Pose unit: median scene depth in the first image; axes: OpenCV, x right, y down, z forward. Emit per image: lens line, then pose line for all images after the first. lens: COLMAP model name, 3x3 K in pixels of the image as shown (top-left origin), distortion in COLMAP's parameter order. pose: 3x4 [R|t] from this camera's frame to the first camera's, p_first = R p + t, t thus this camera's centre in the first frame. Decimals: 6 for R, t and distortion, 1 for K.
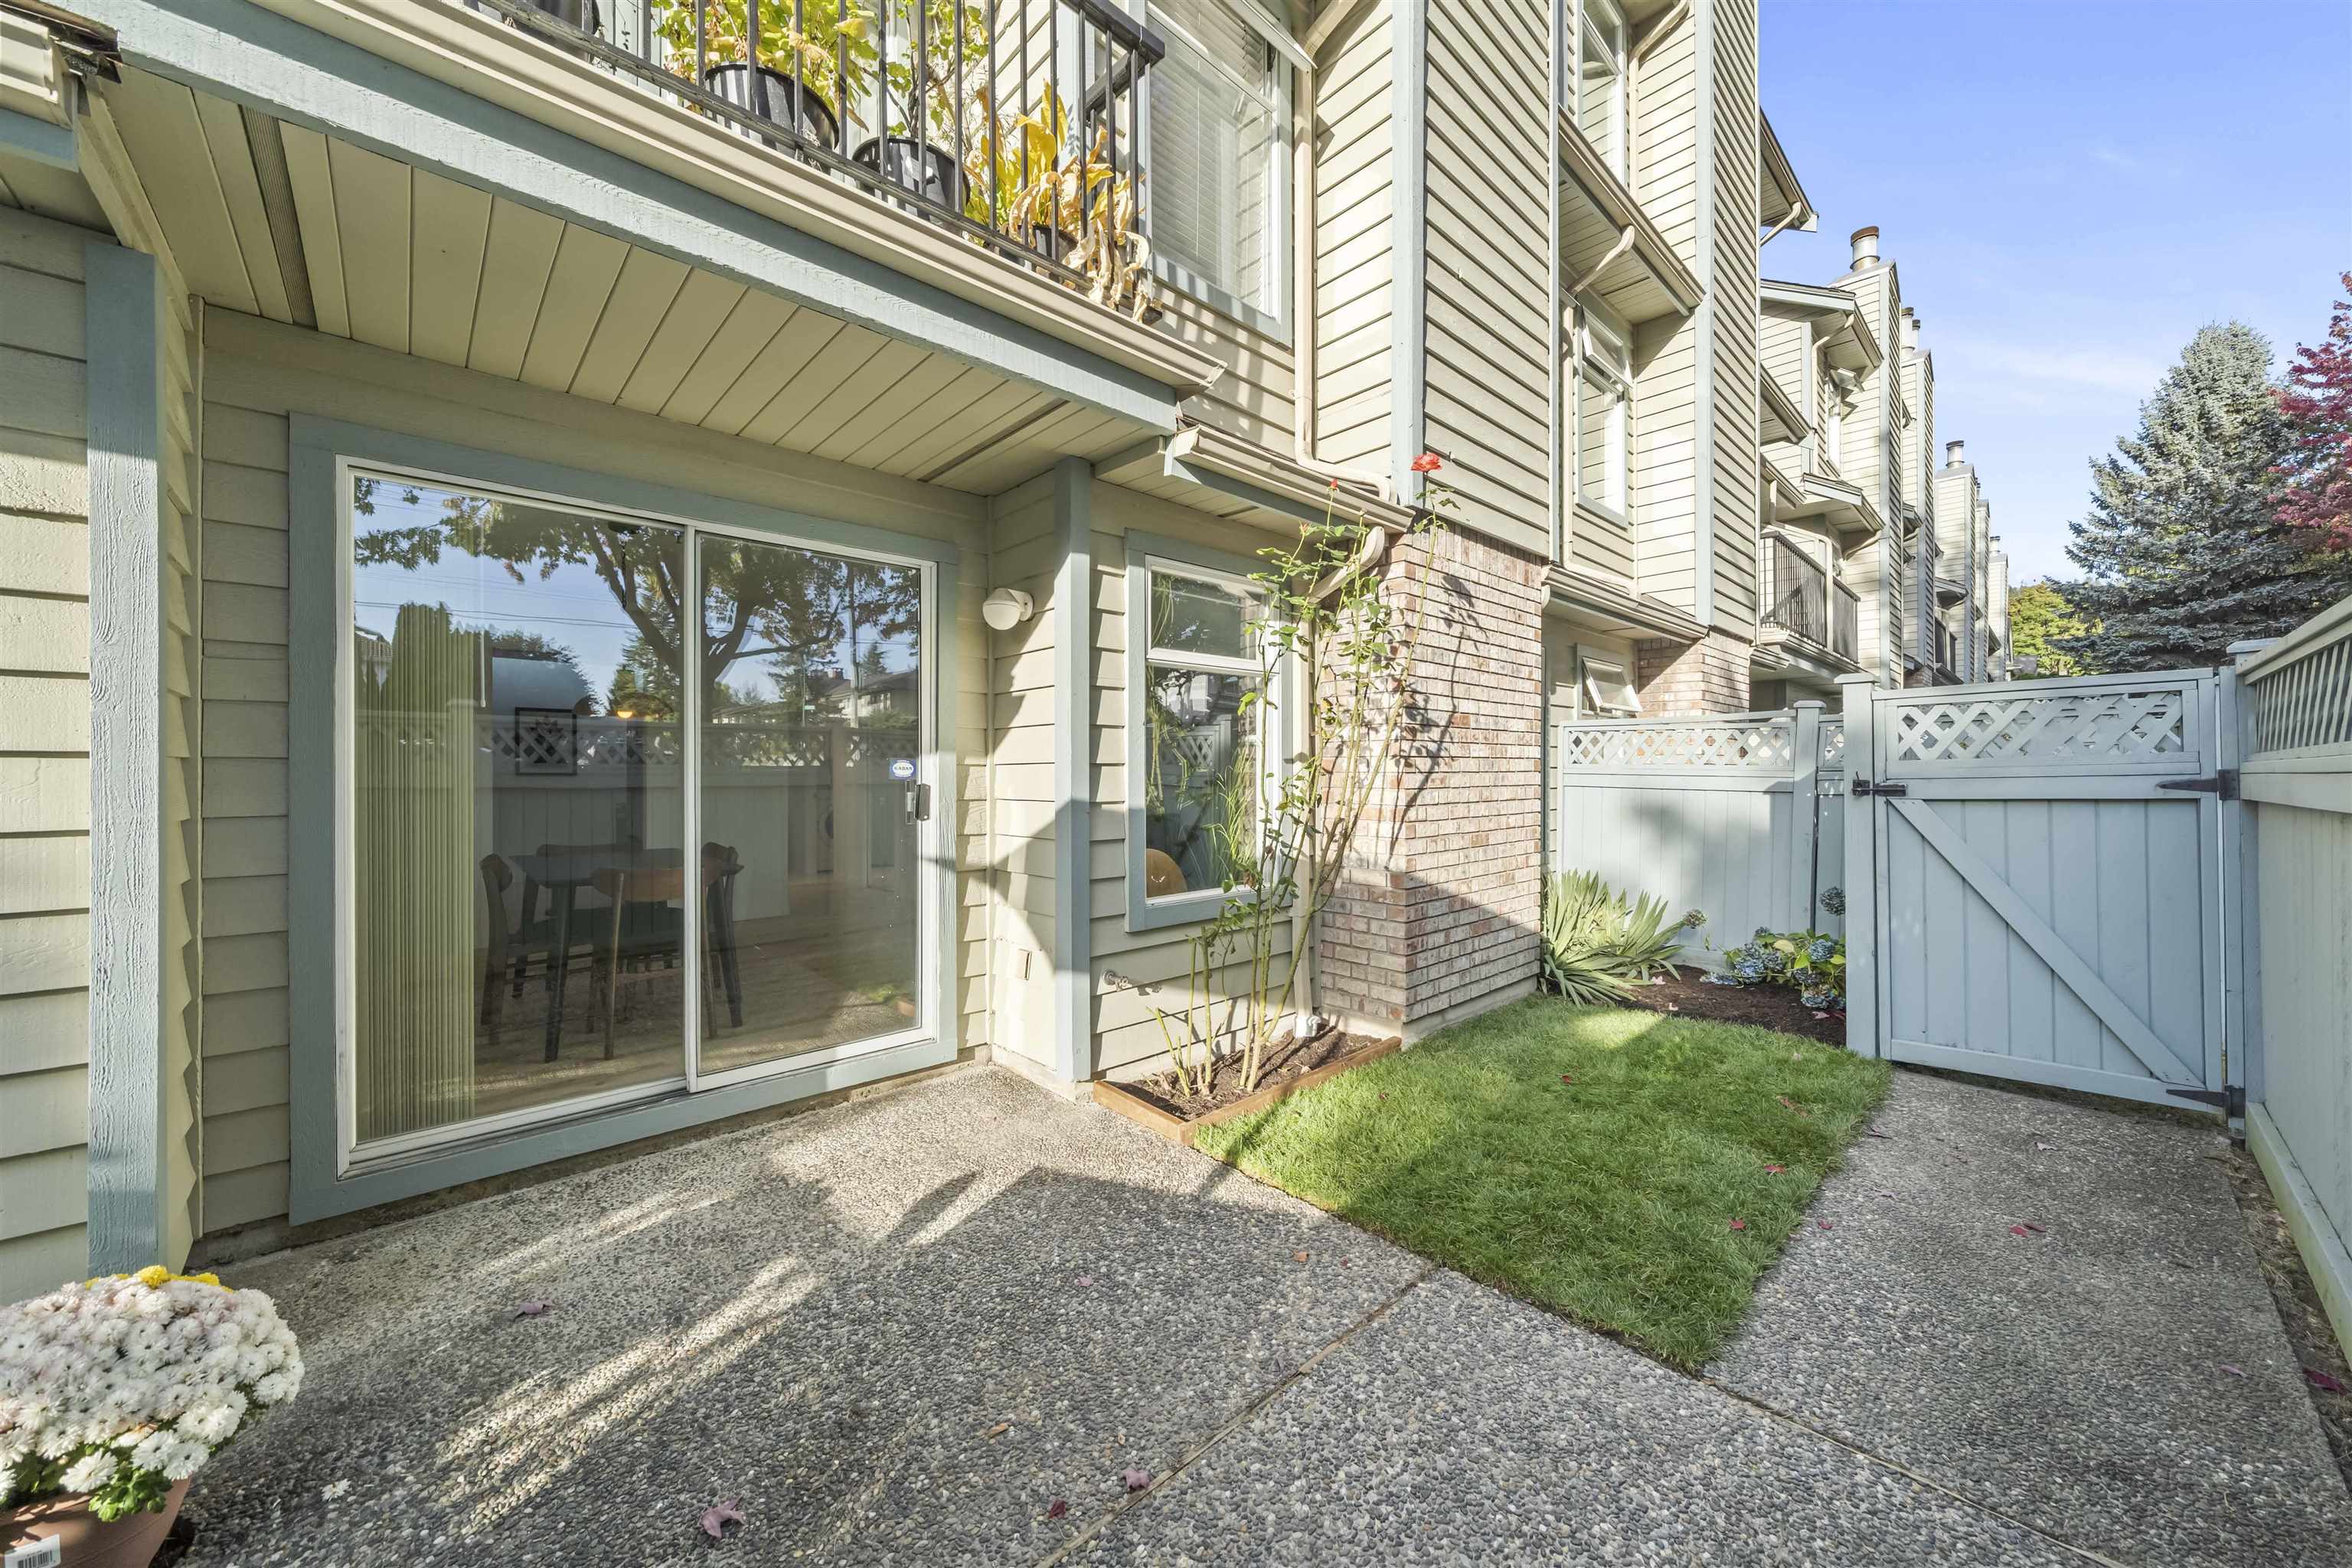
lens RADIAL K [[842.4, 0, 1141.5], [0, 842.4, 788.0], [0, 0, 1]] dist [-0.011702, 0.000031]
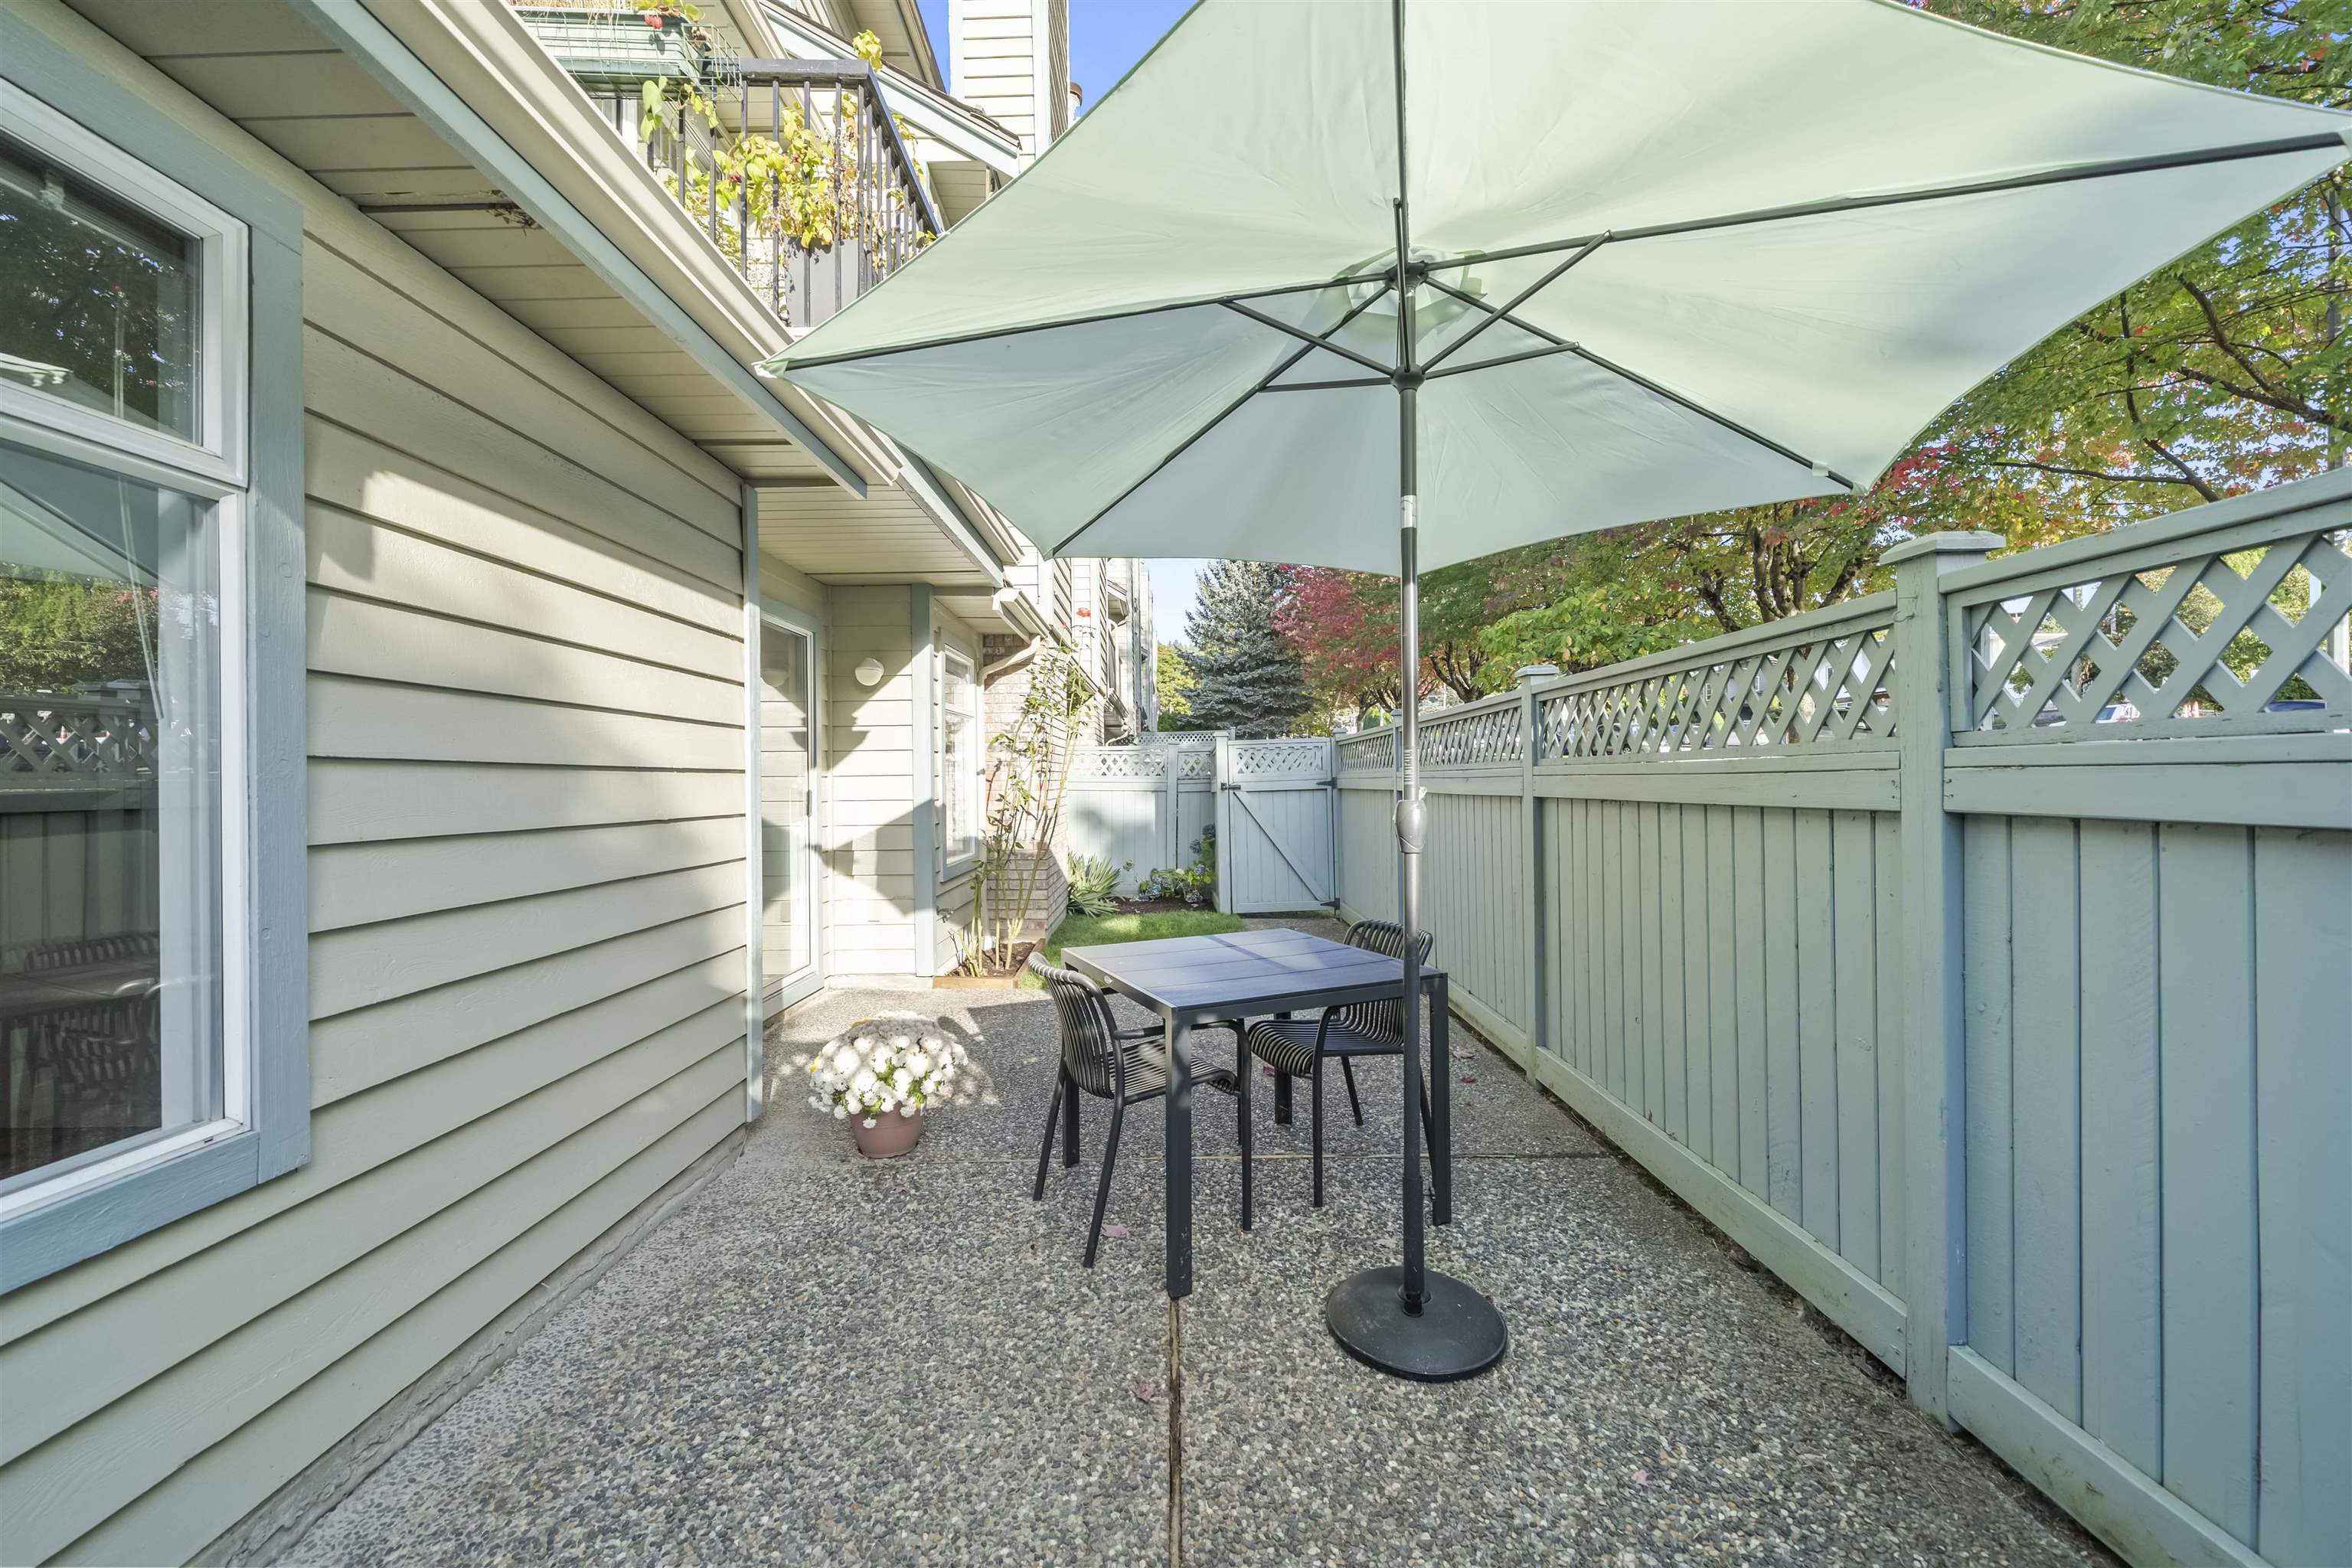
lens RADIAL K [[858.5, 0, 1175.3], [0, 858.5, 791.5], [0, 0, 1]] dist [-0.014045, -0.000007]
pose [[0.673764, -0.015484, 0.738784, -0.883685], [0.022318, 0.999751, 0.000600, 0.008320], [-0.738609, 0.016084, 0.673942, -0.397576]]
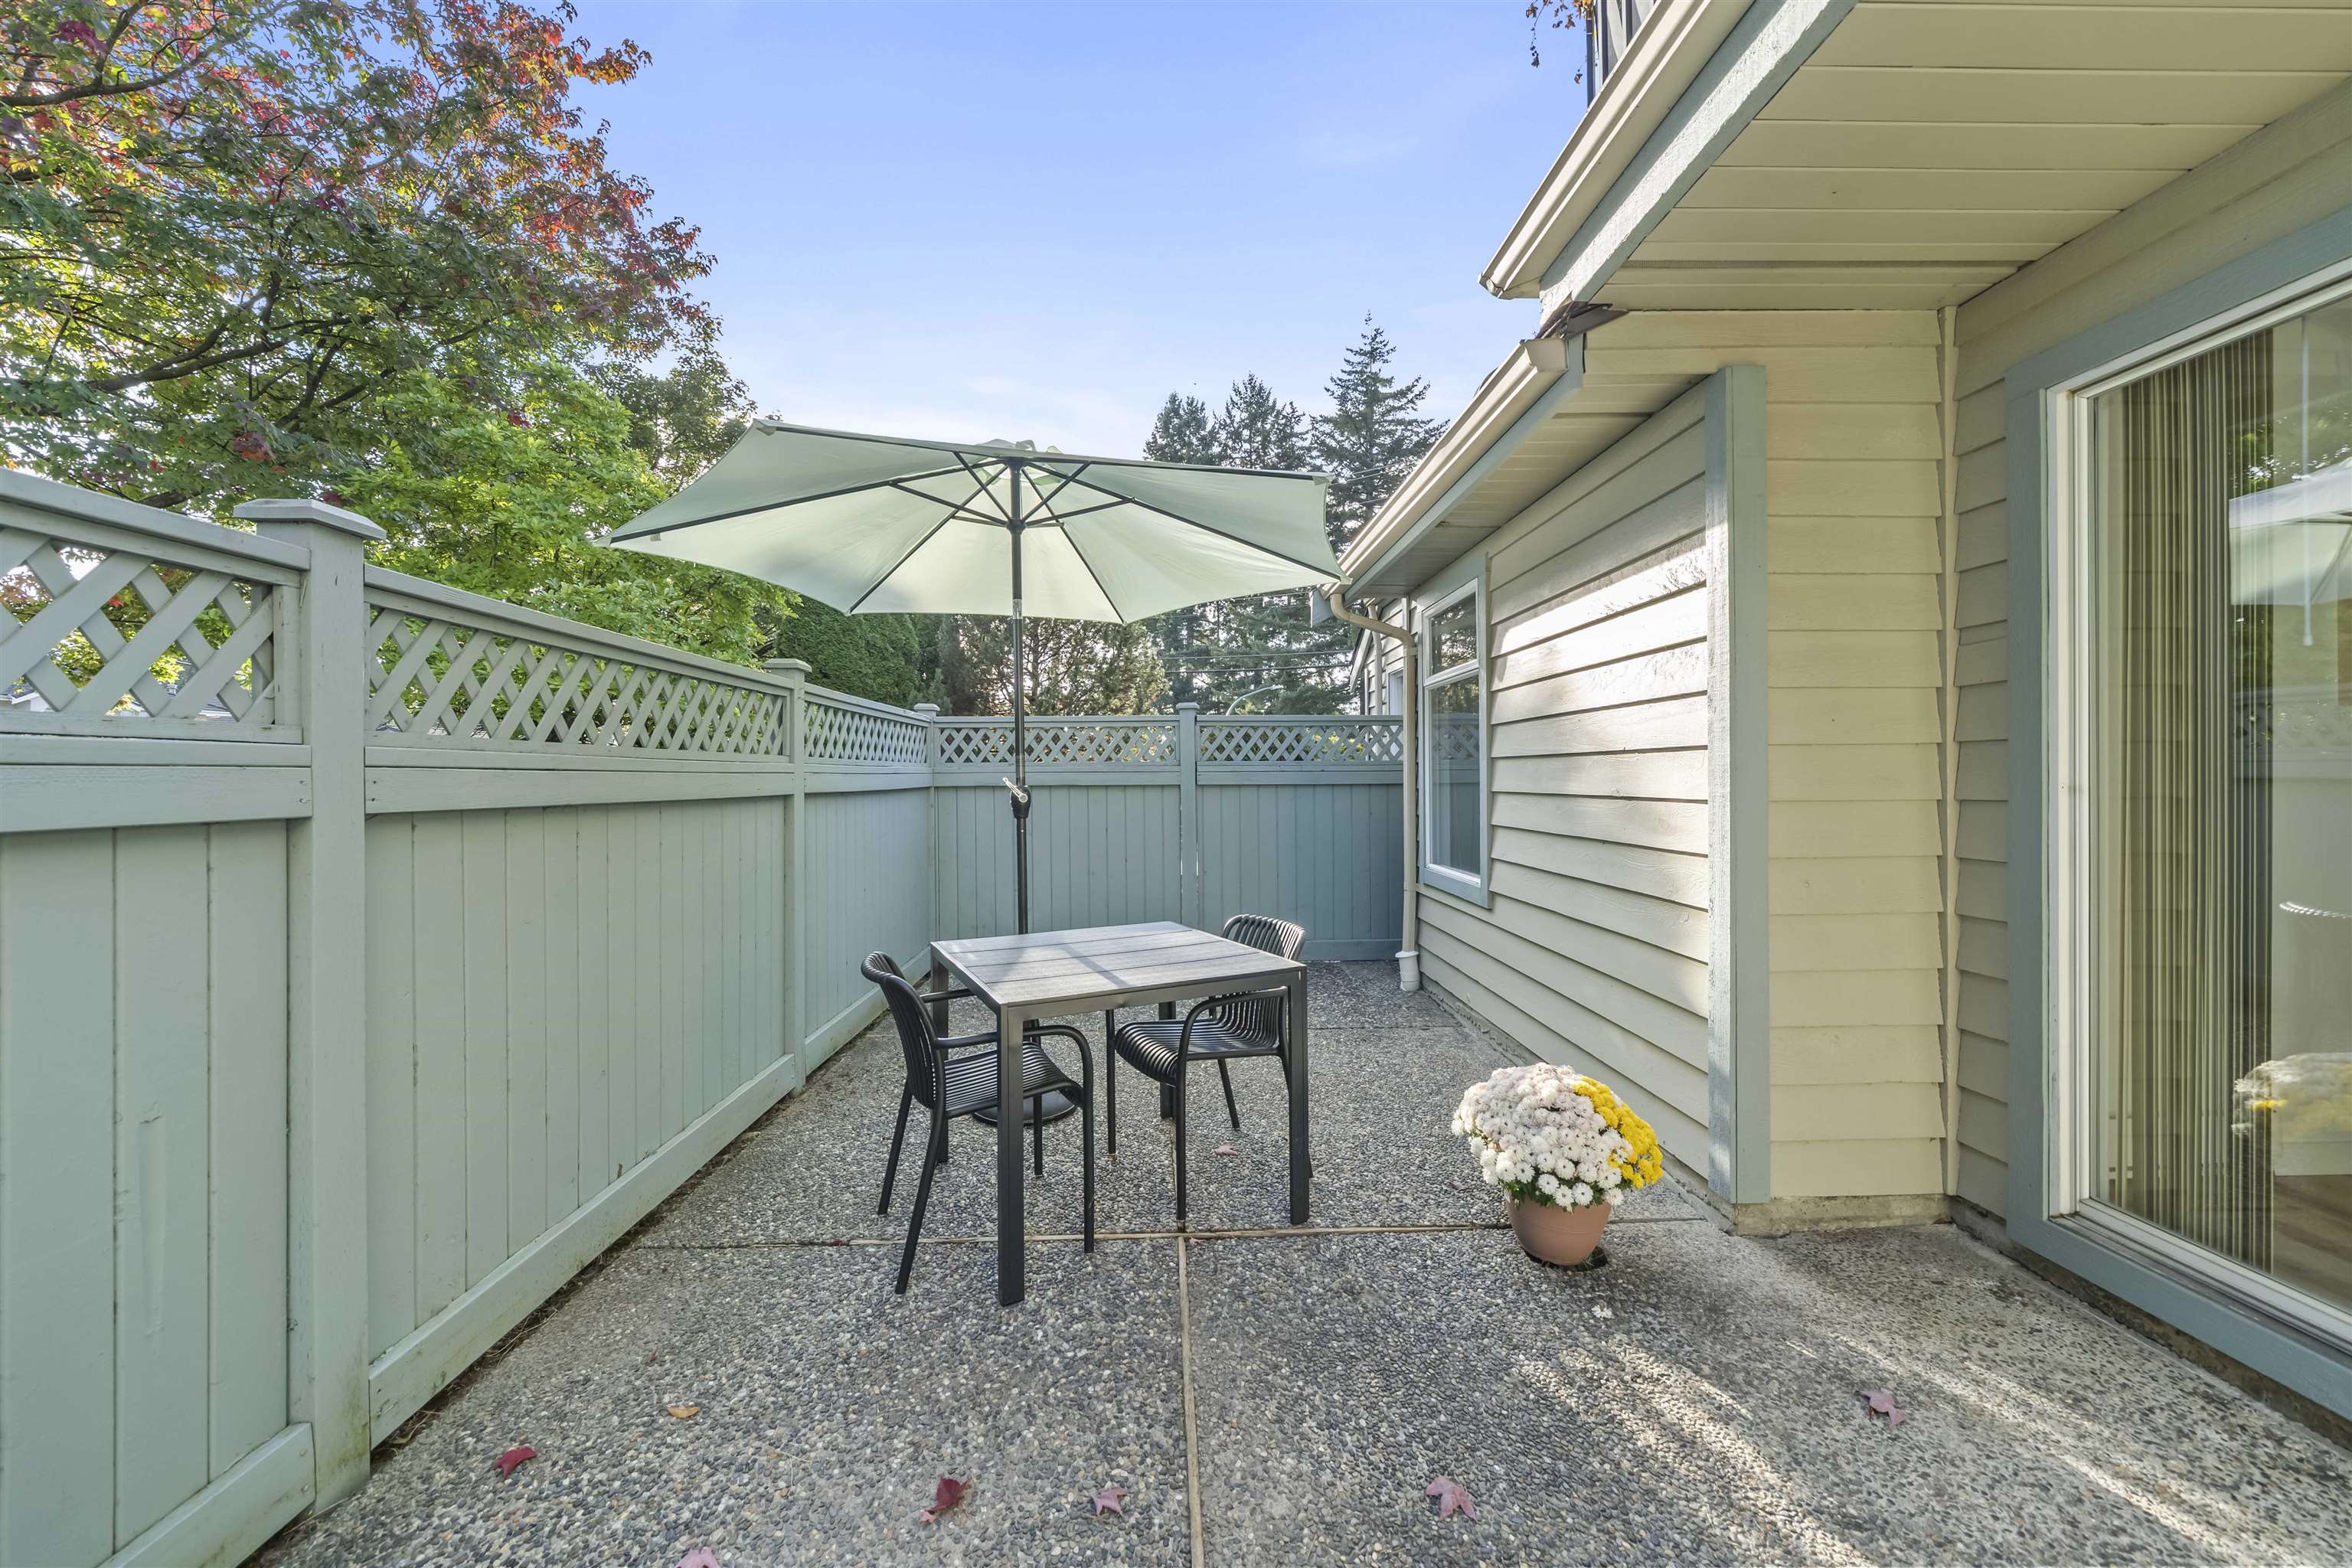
lens RADIAL K [[858.5, 0, 1175.3], [0, 858.5, 791.5], [0, 0, 1]] dist [-0.014045, -0.000007]
pose [[-0.646908, 0.011484, -0.762482, 0.192730], [-0.006581, 0.999765, 0.020641, 0.004445], [0.762540, 0.018371, -0.646681, 0.554958]]
